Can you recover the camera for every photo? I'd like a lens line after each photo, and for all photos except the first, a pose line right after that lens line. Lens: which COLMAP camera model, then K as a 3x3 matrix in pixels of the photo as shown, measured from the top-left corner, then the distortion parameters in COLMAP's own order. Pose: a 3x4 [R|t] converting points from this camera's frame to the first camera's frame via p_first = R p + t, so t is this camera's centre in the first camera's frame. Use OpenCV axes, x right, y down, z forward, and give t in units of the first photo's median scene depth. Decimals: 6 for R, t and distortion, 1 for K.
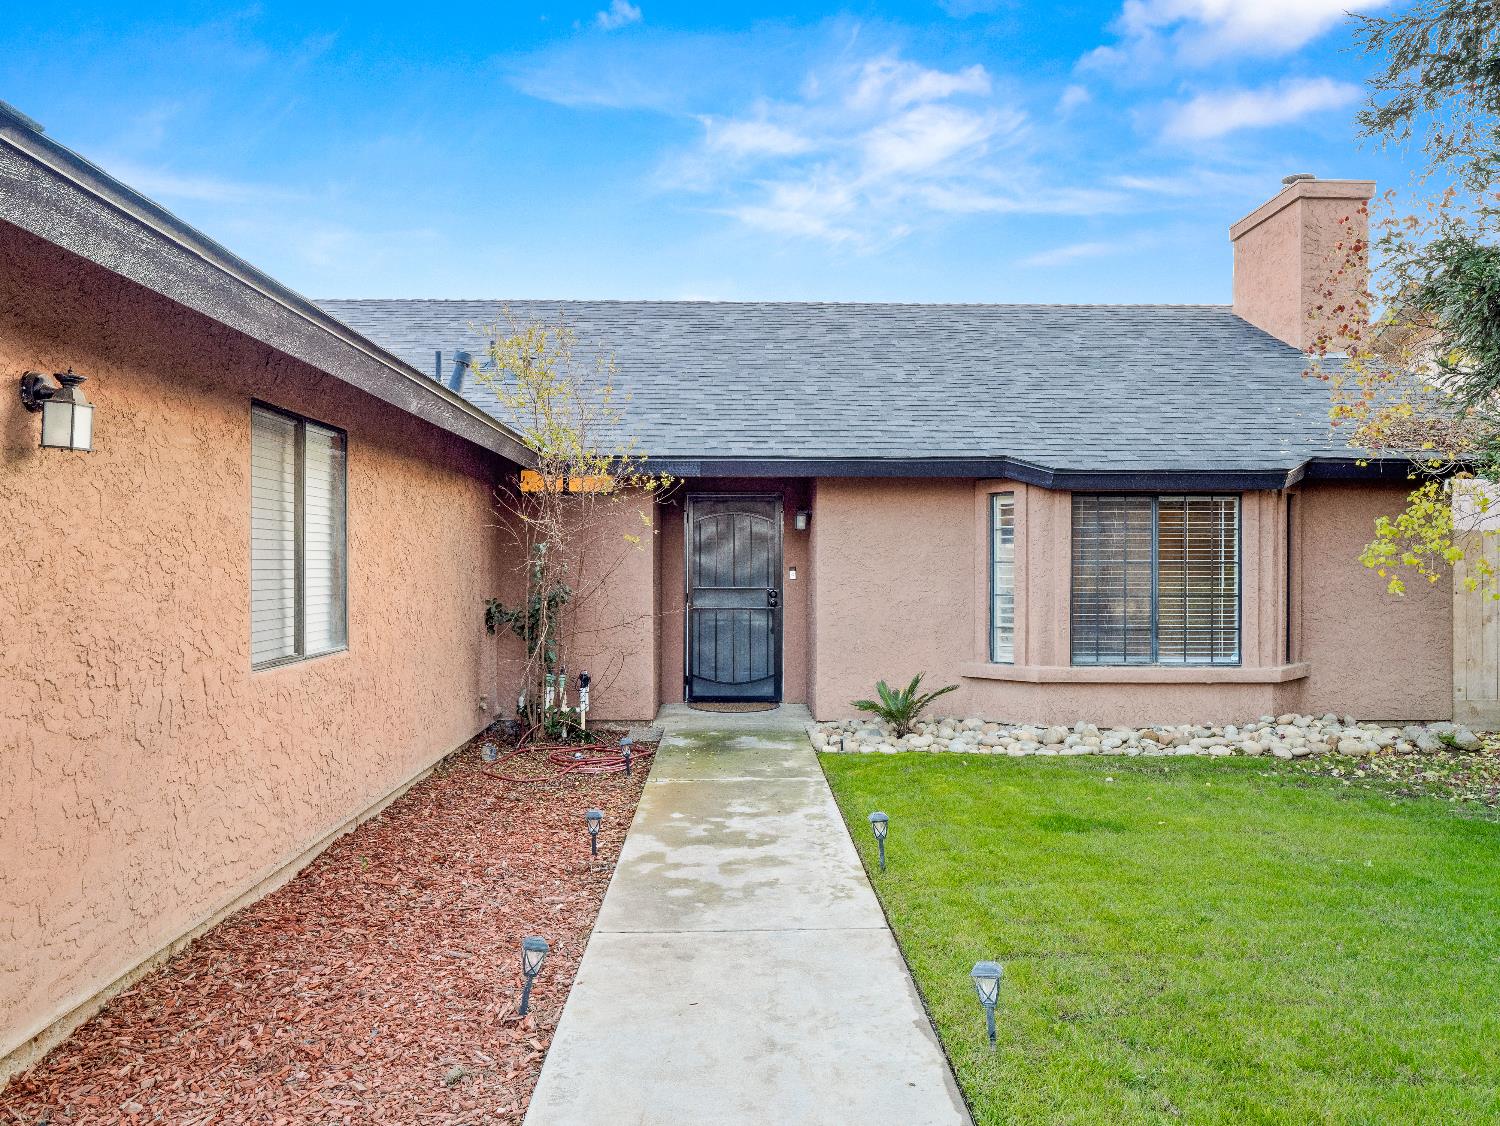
lens RADIAL K [[1064.2, 0, 744.4], [0, 1064.2, 558.3], [0, 0, 1]] dist [-0.001469, -0.001679]
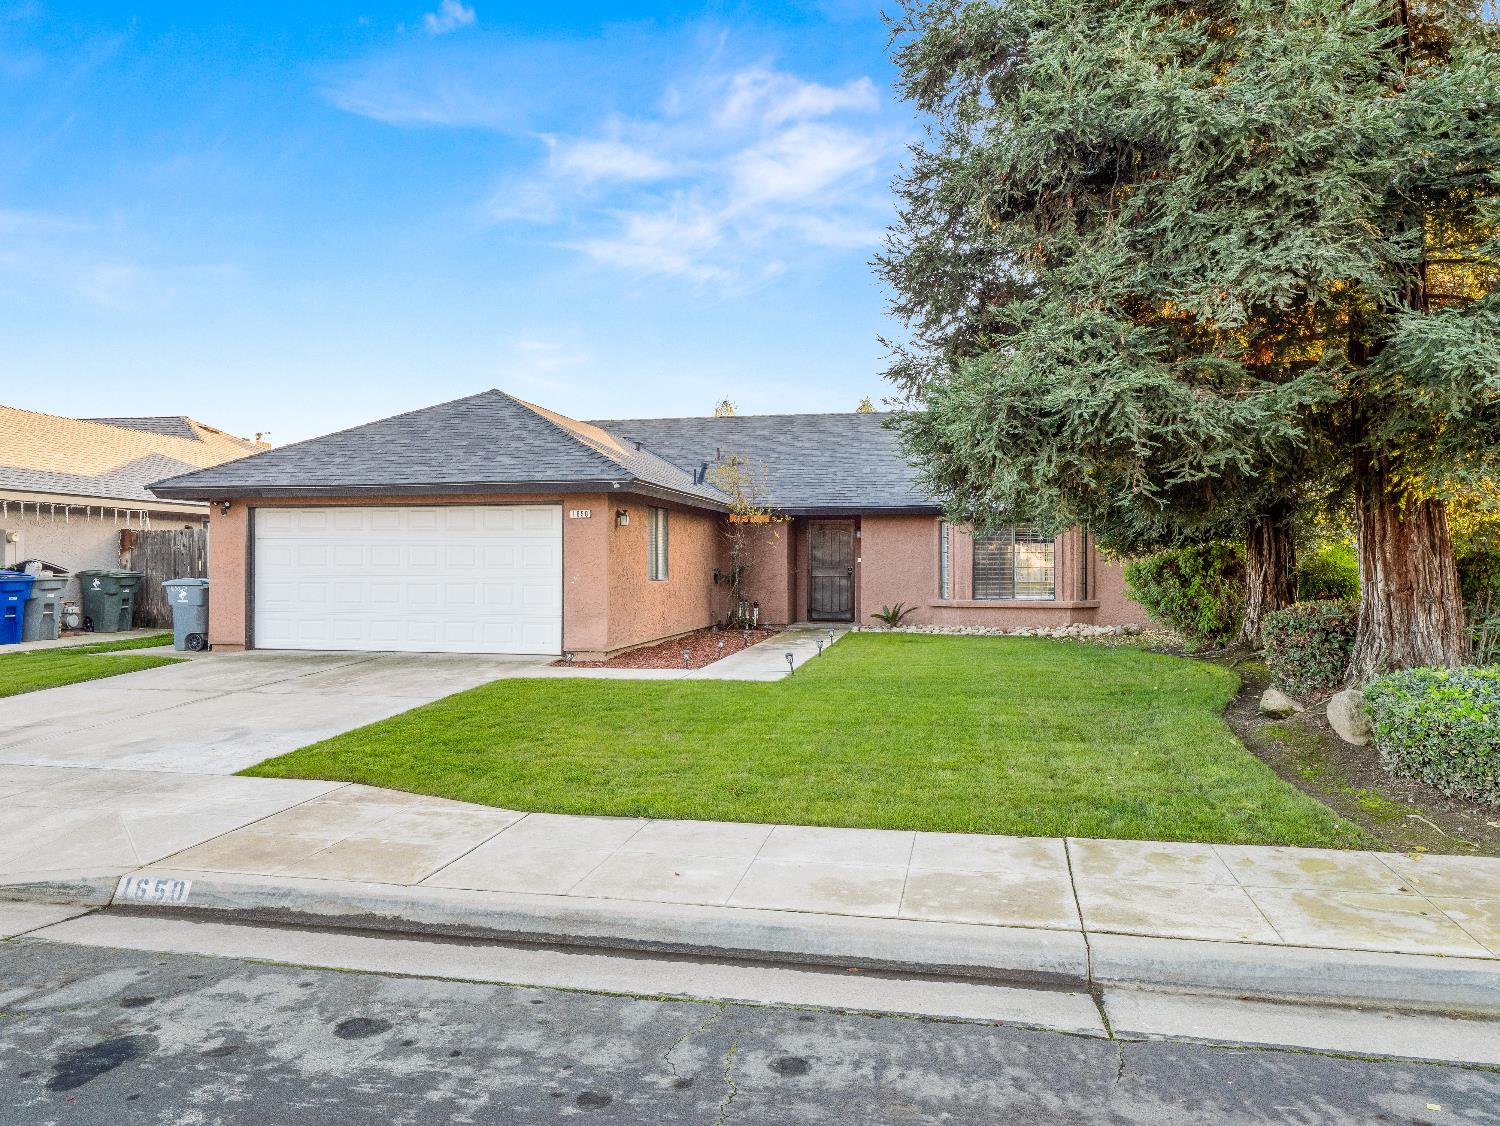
lens RADIAL K [[1064.2, 0, 751.6], [0, 1064.2, 563.9], [0, 0, 1]] dist [-0.001469, -0.001679]
pose [[0.977114, -0.003155, -0.212695, 0.327802], [0.003697, 0.999991, 0.002149, 0.021201], [0.212686, -0.002886, 0.977116, -1.240593]]
